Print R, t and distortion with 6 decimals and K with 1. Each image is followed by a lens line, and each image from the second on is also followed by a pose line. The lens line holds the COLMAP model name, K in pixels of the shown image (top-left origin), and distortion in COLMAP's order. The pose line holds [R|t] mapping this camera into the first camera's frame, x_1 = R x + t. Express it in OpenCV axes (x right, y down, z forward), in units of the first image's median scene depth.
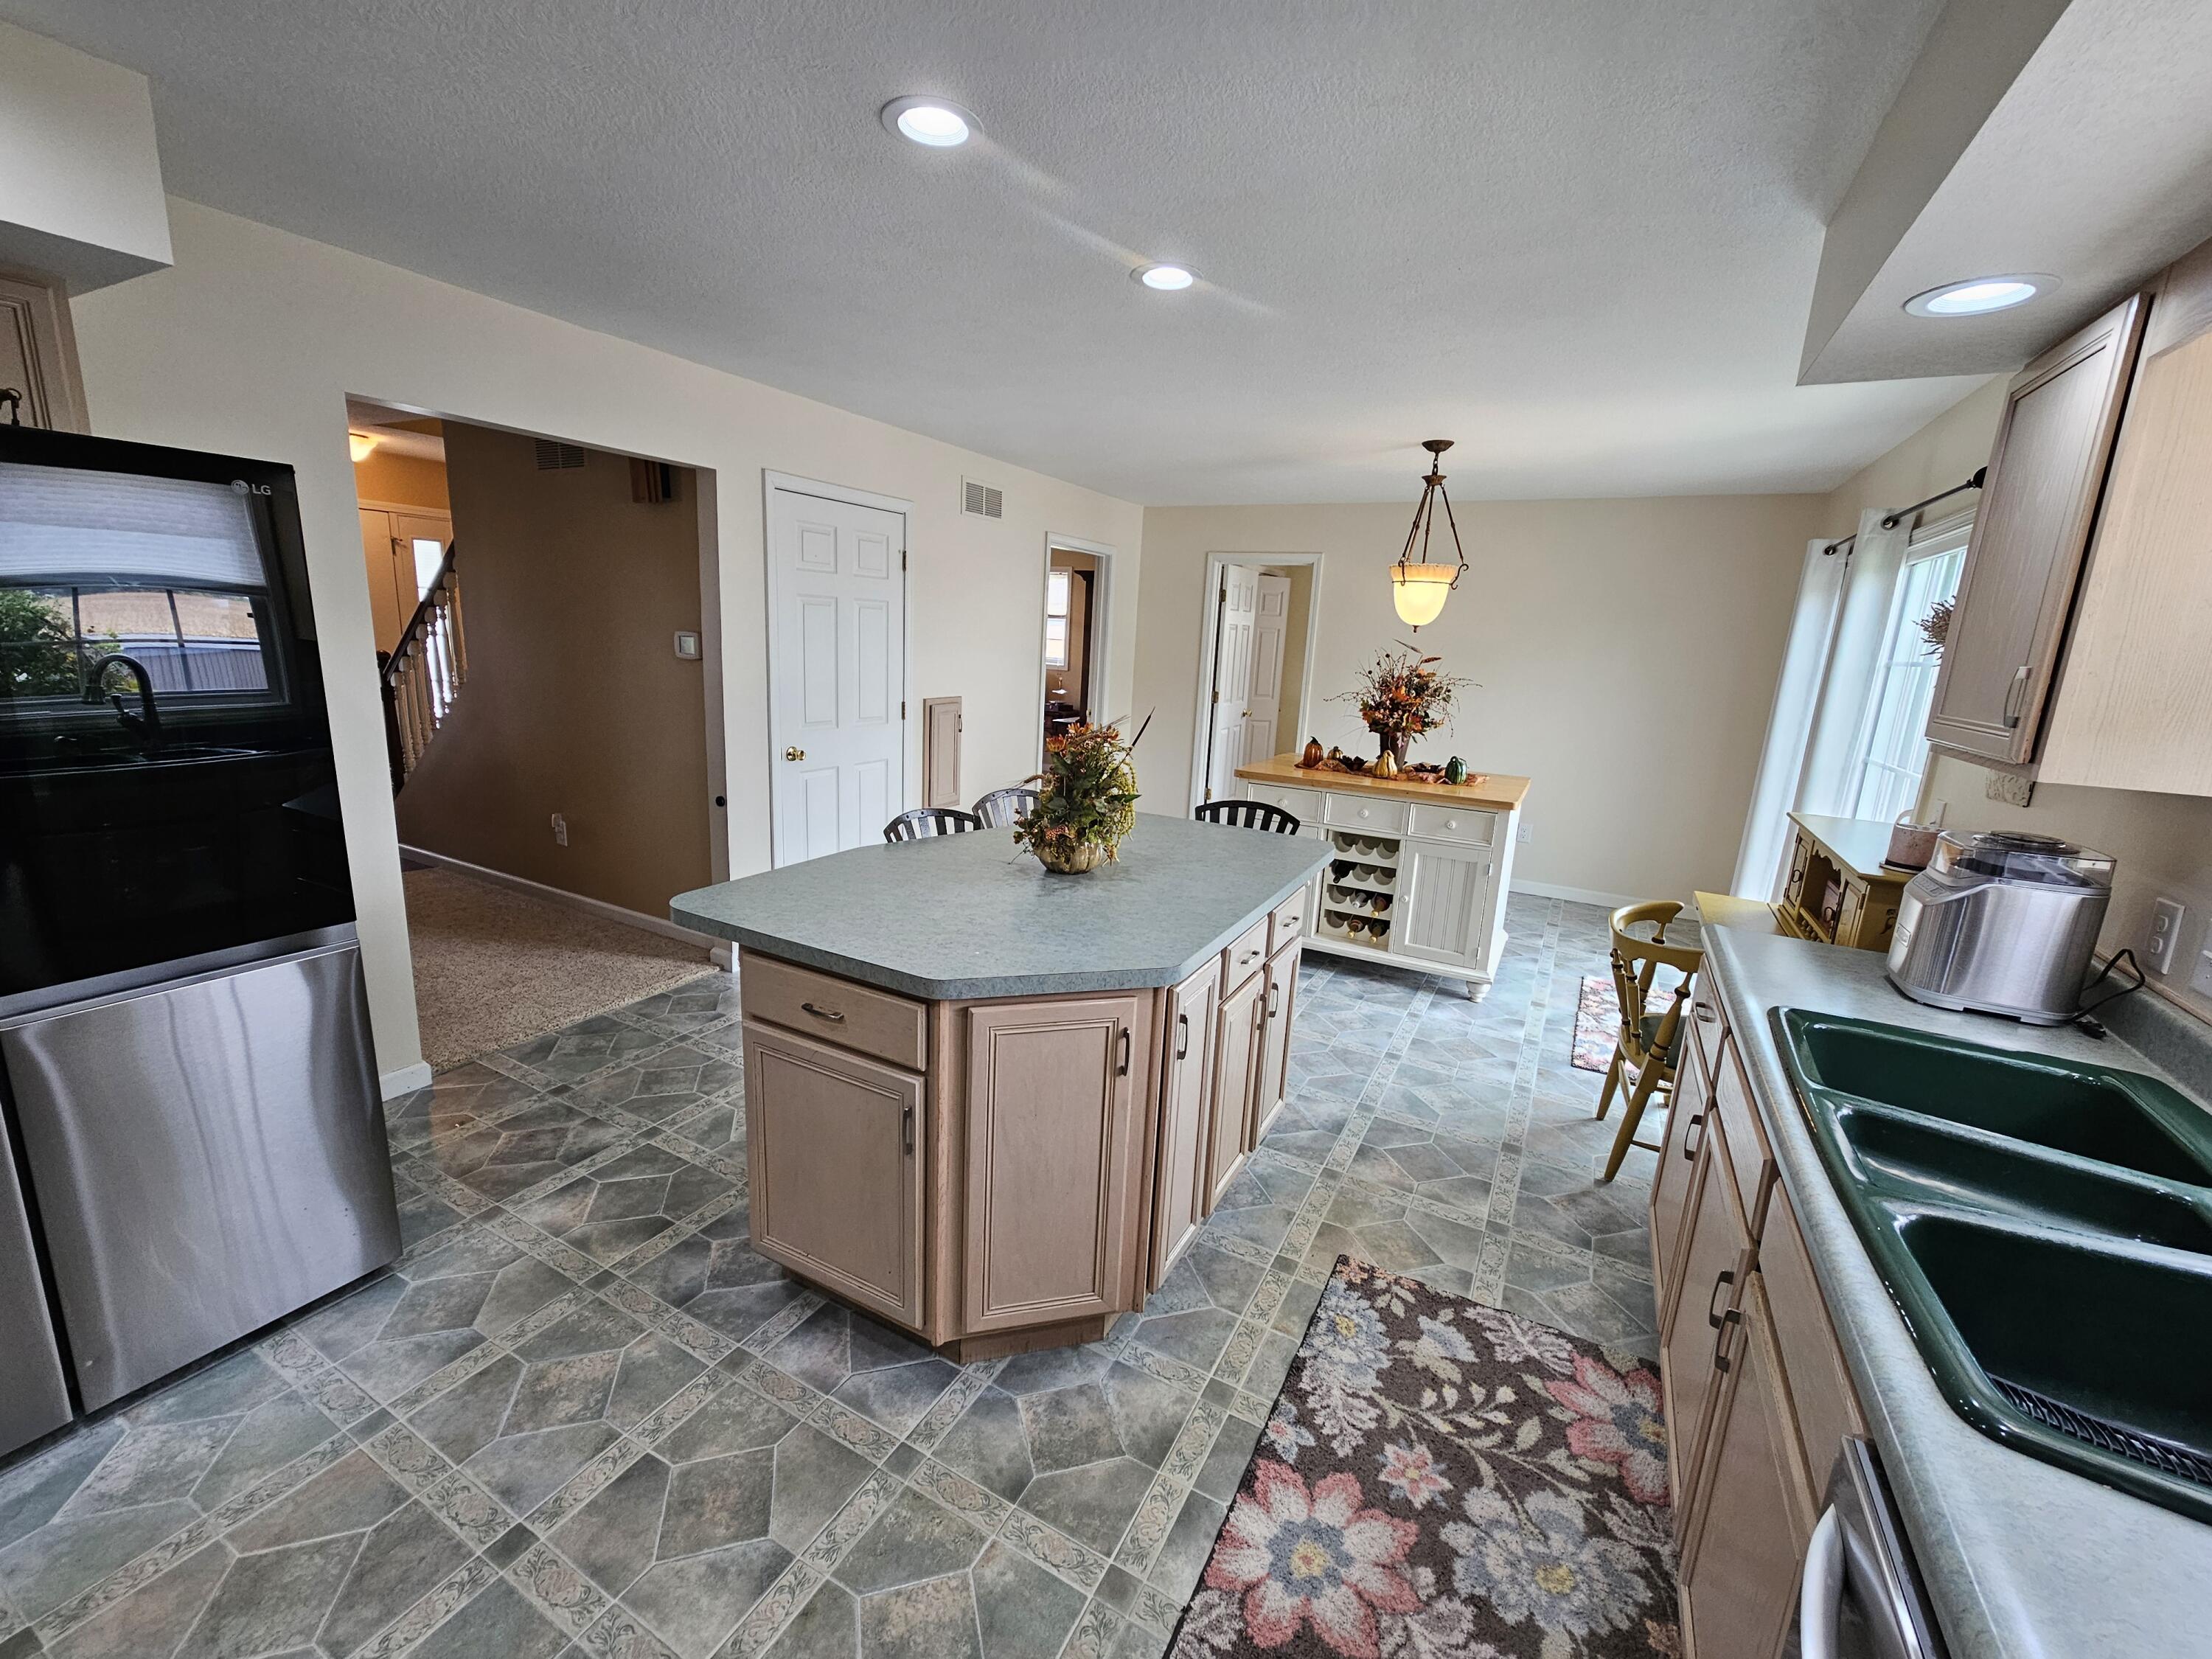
lens RADIAL K [[901.9, 0, 1106.0], [0, 901.9, 829.5], [0, 0, 1]] dist [0.002921, -0.000095]
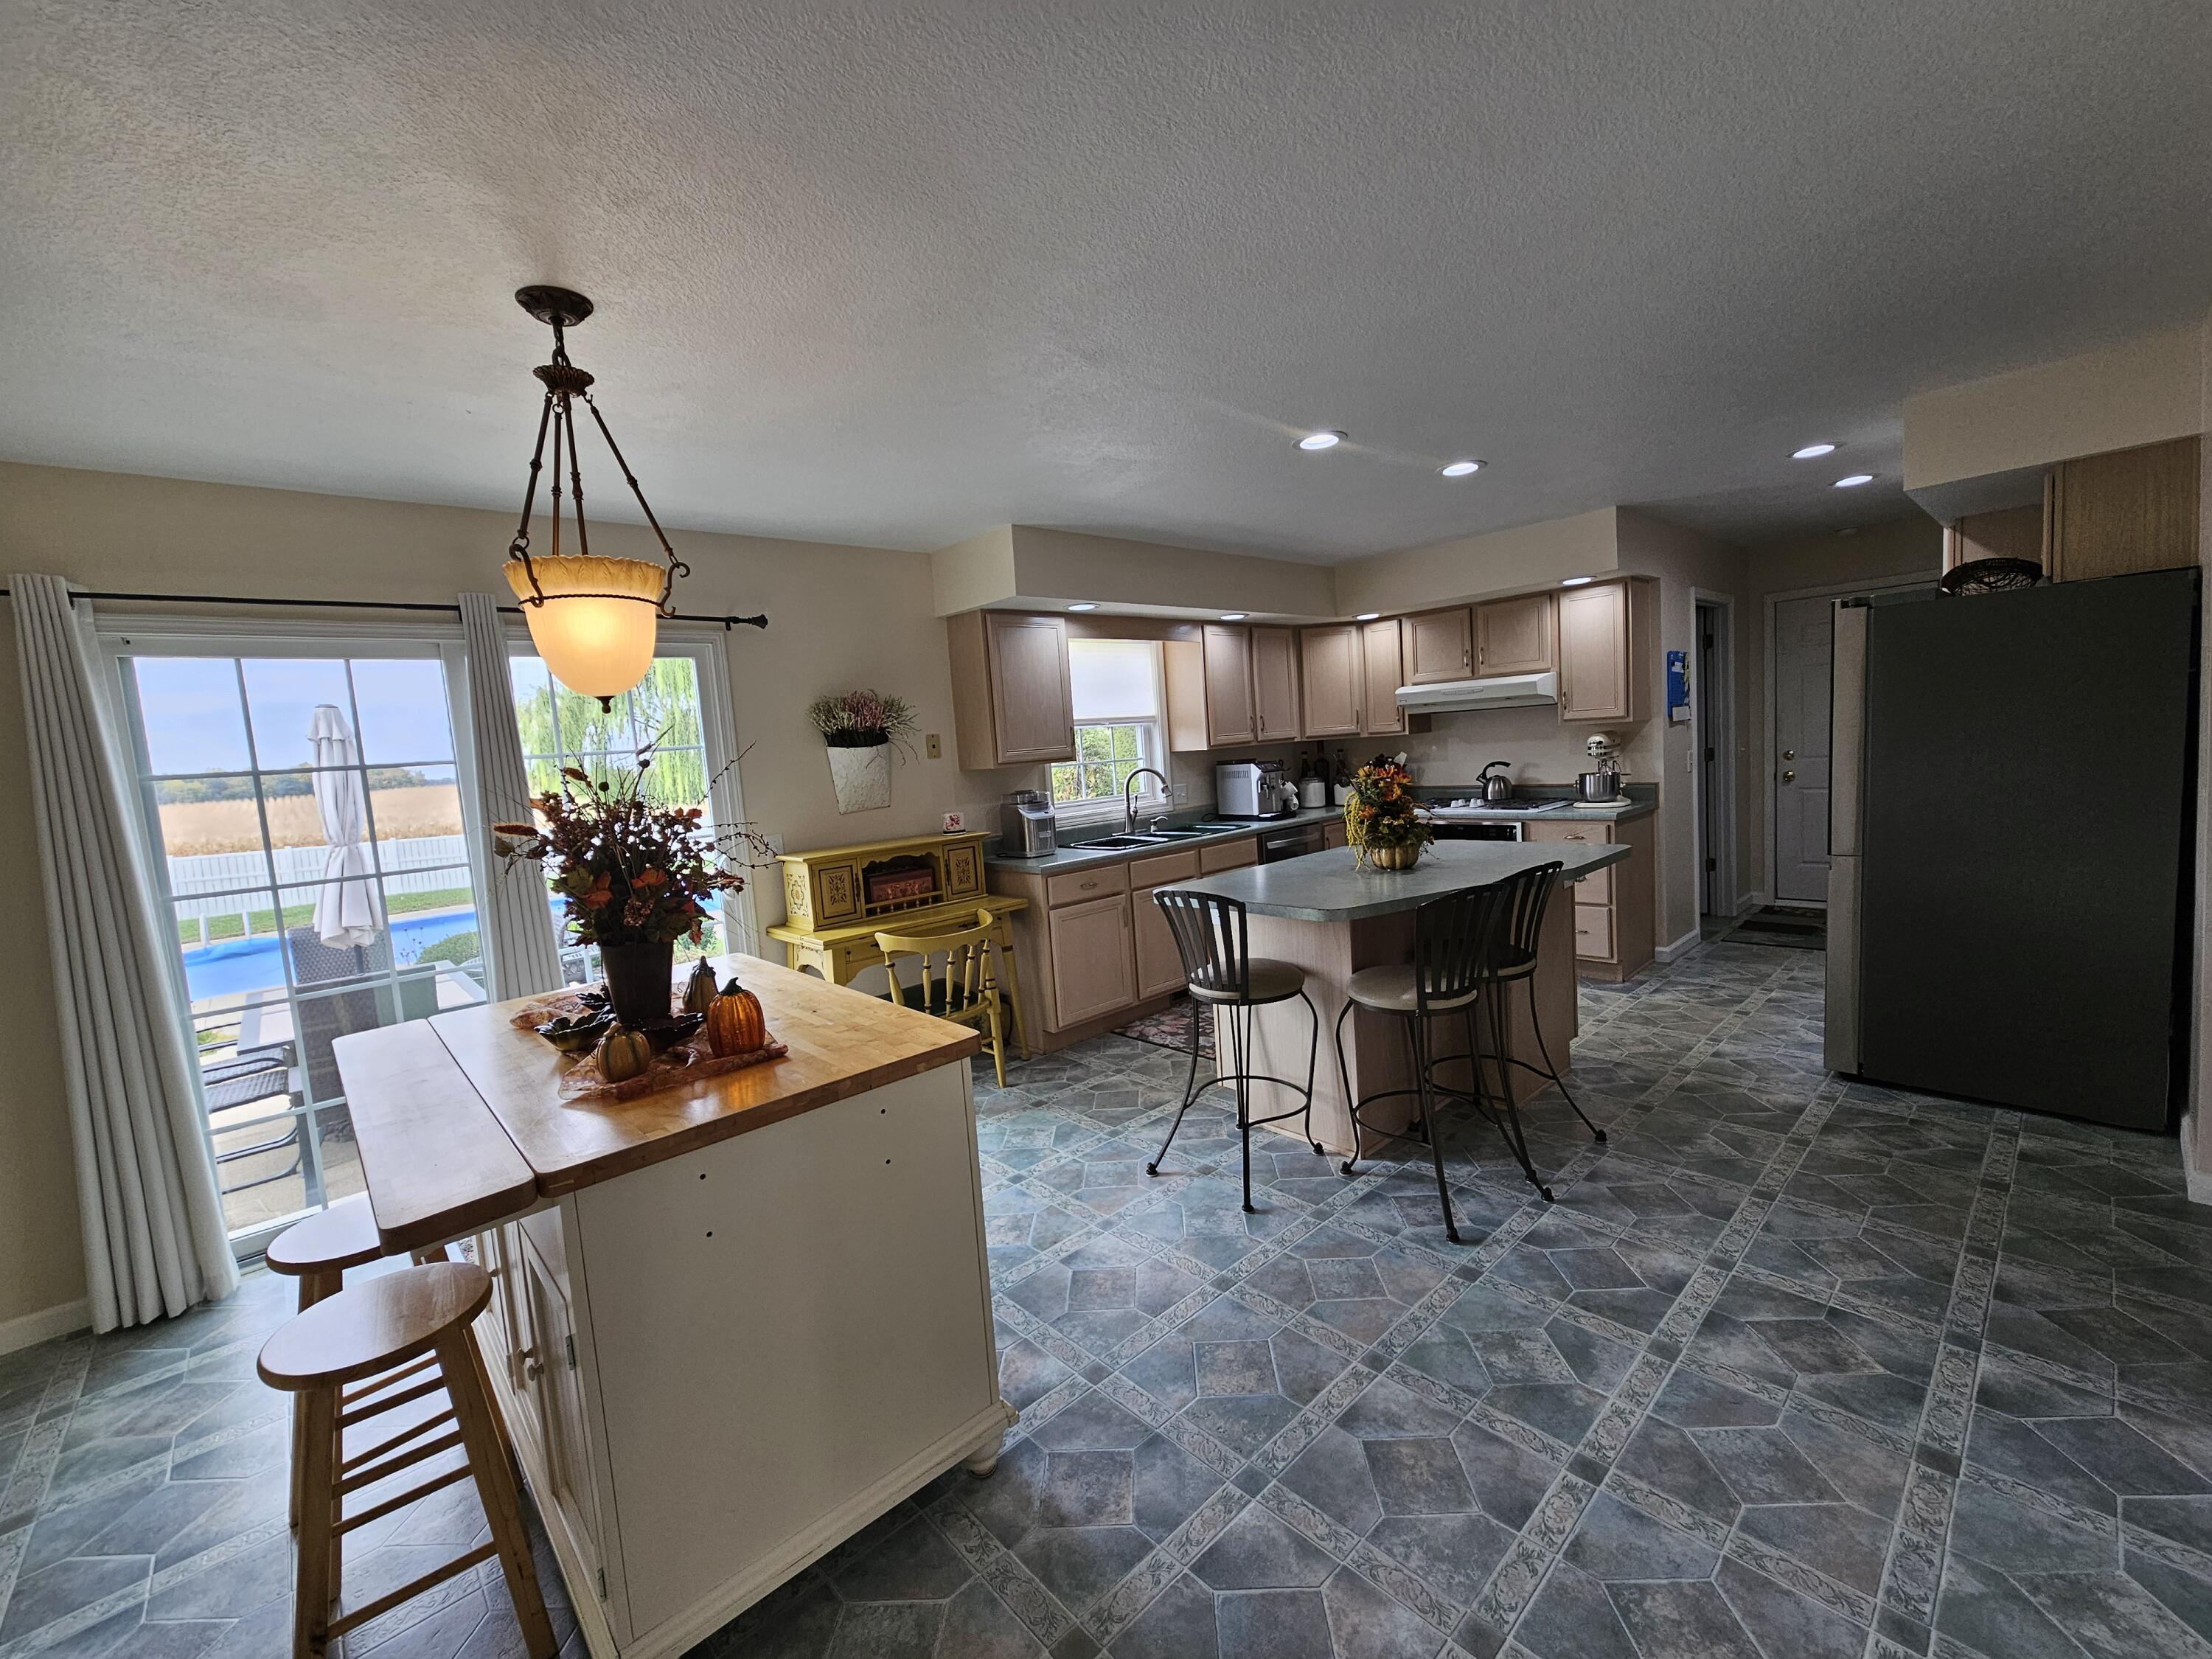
lens RADIAL K [[905.5, 0, 1104.6], [0, 905.5, 827.6], [0, 0, 1]] dist [0.001907, 0.000471]
pose [[-0.944736, -0.012110, 0.327607, -0.087788], [0.095456, 0.945856, 0.310234, -0.583054], [-0.313626, 0.324361, -0.892428, 2.796910]]
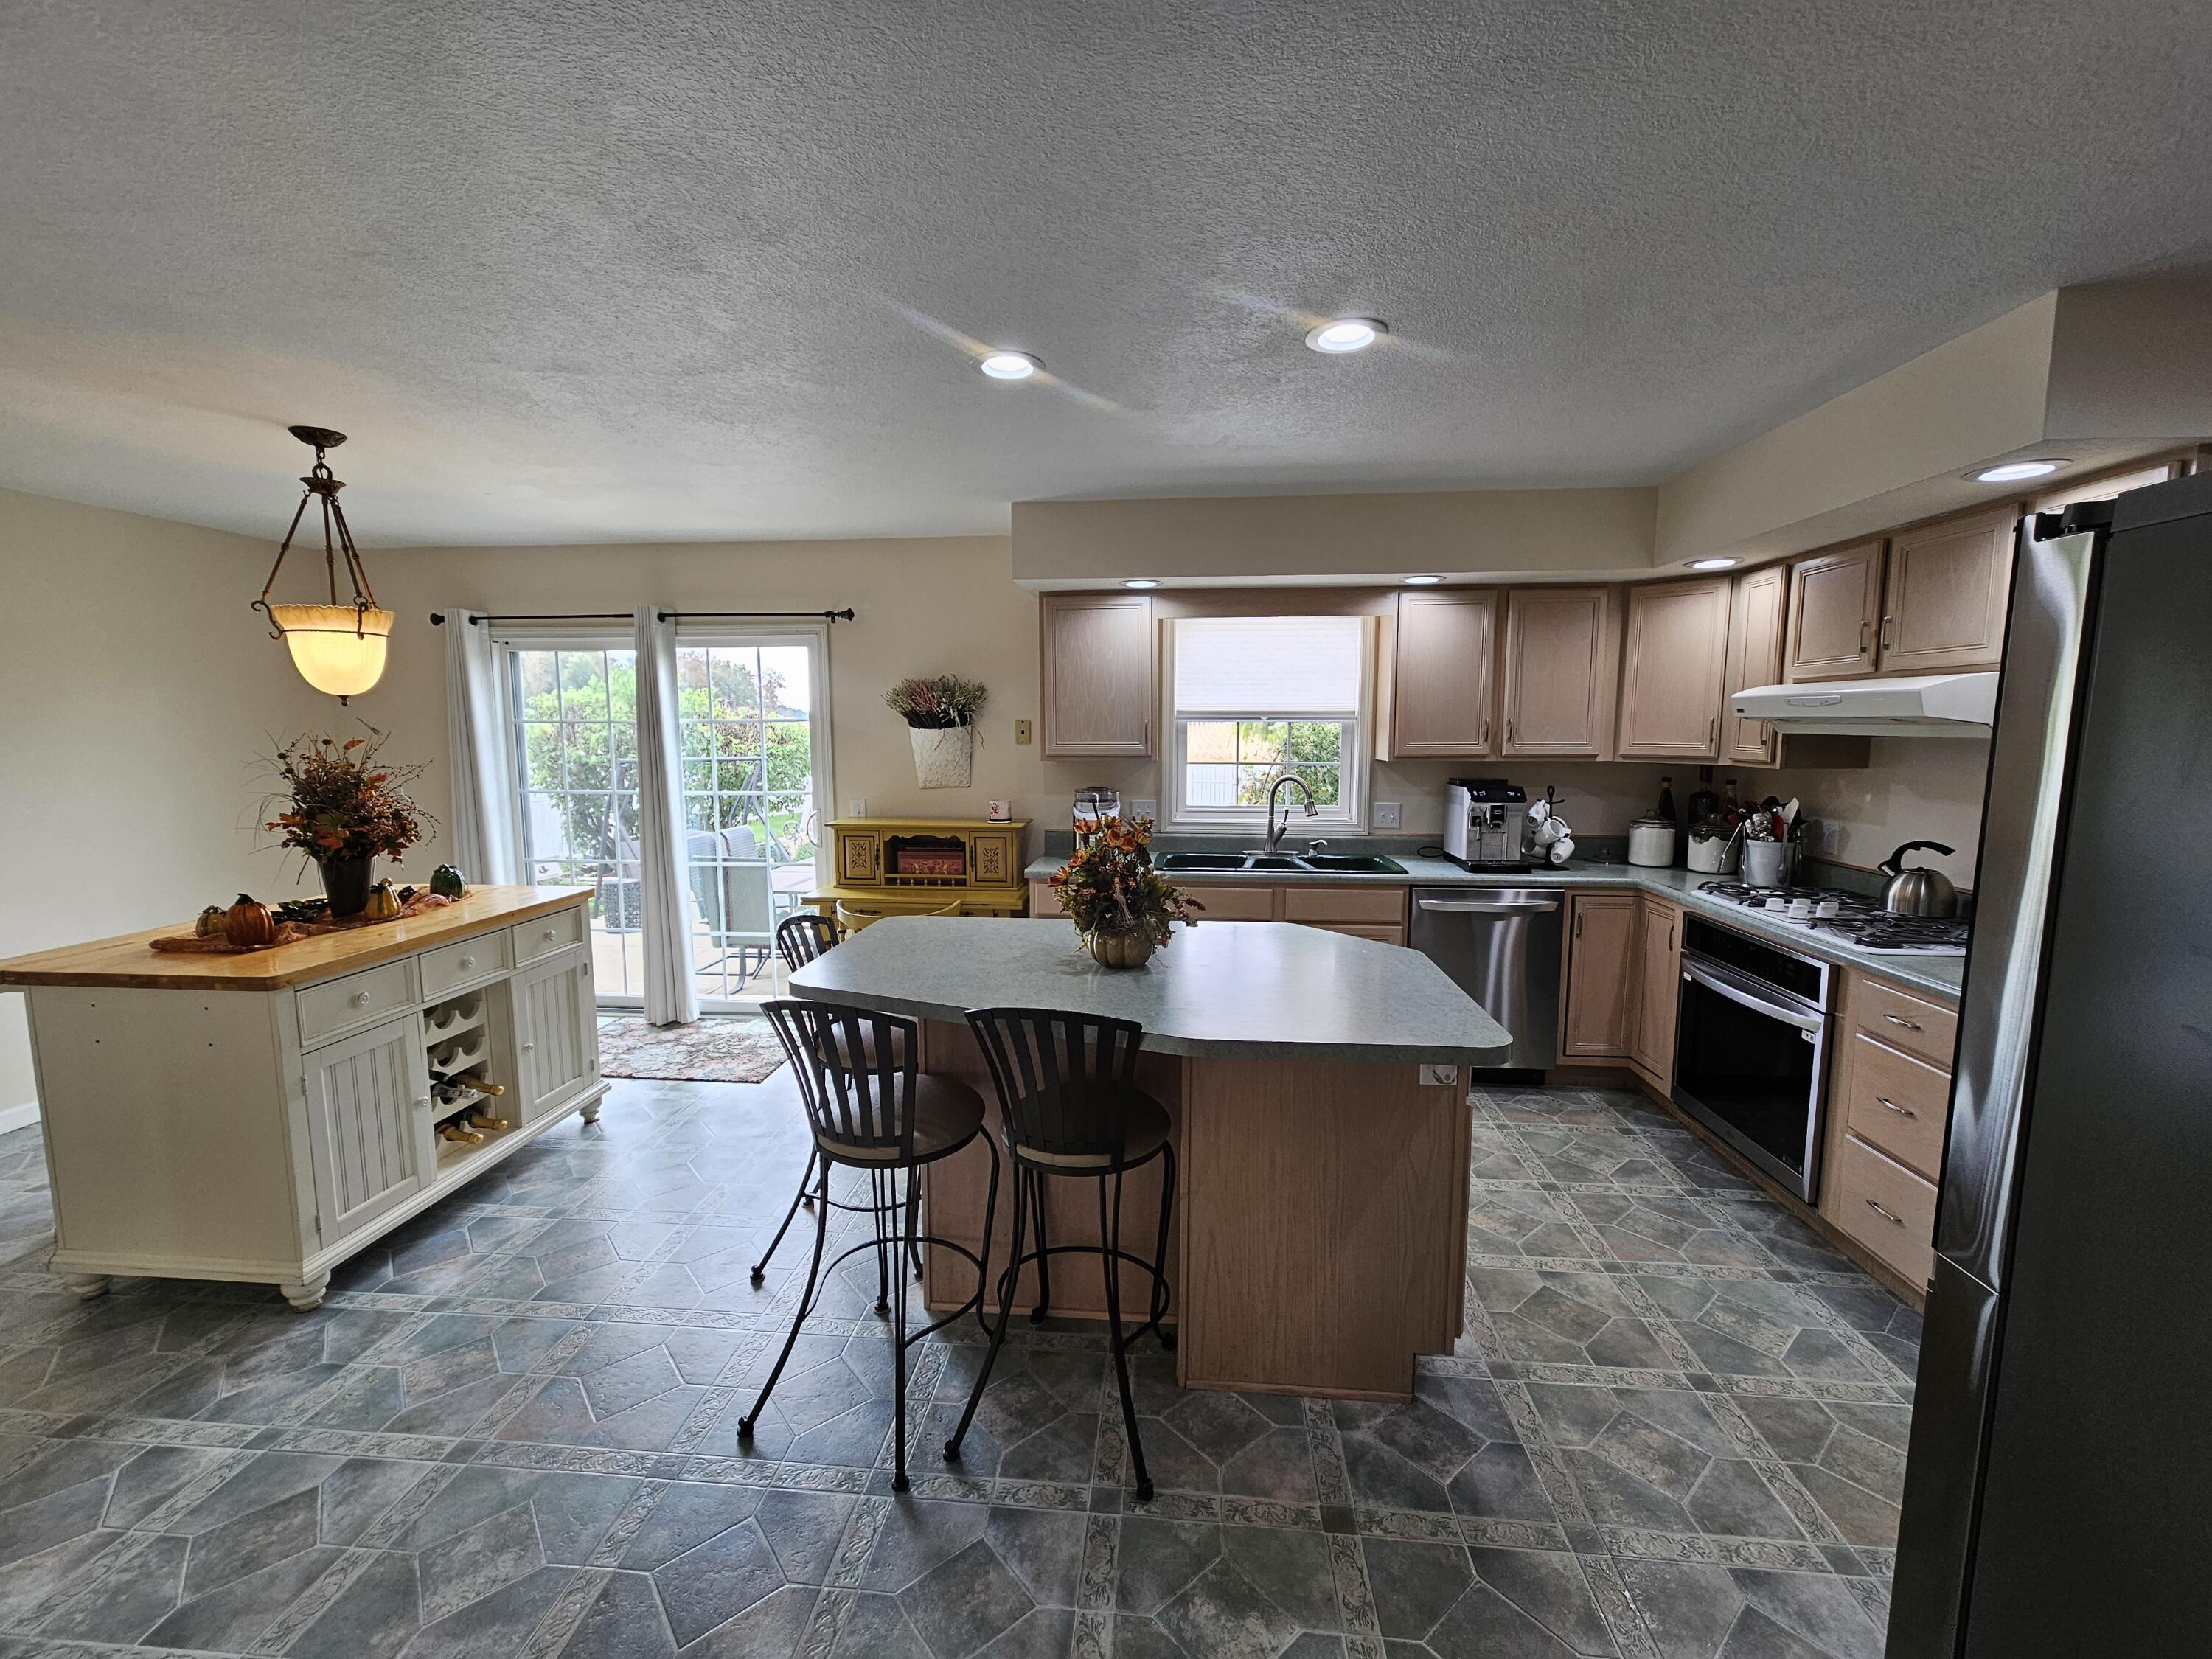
lens RADIAL K [[905.5, 0, 1104.6], [0, 905.5, 827.6], [0, 0, 1]] dist [0.001907, 0.000471]
pose [[-0.392435, -0.150149, 0.907442, -1.062324], [0.180975, 0.954695, 0.236233, -0.389822], [-0.901800, 0.256930, -0.347482, 1.551975]]
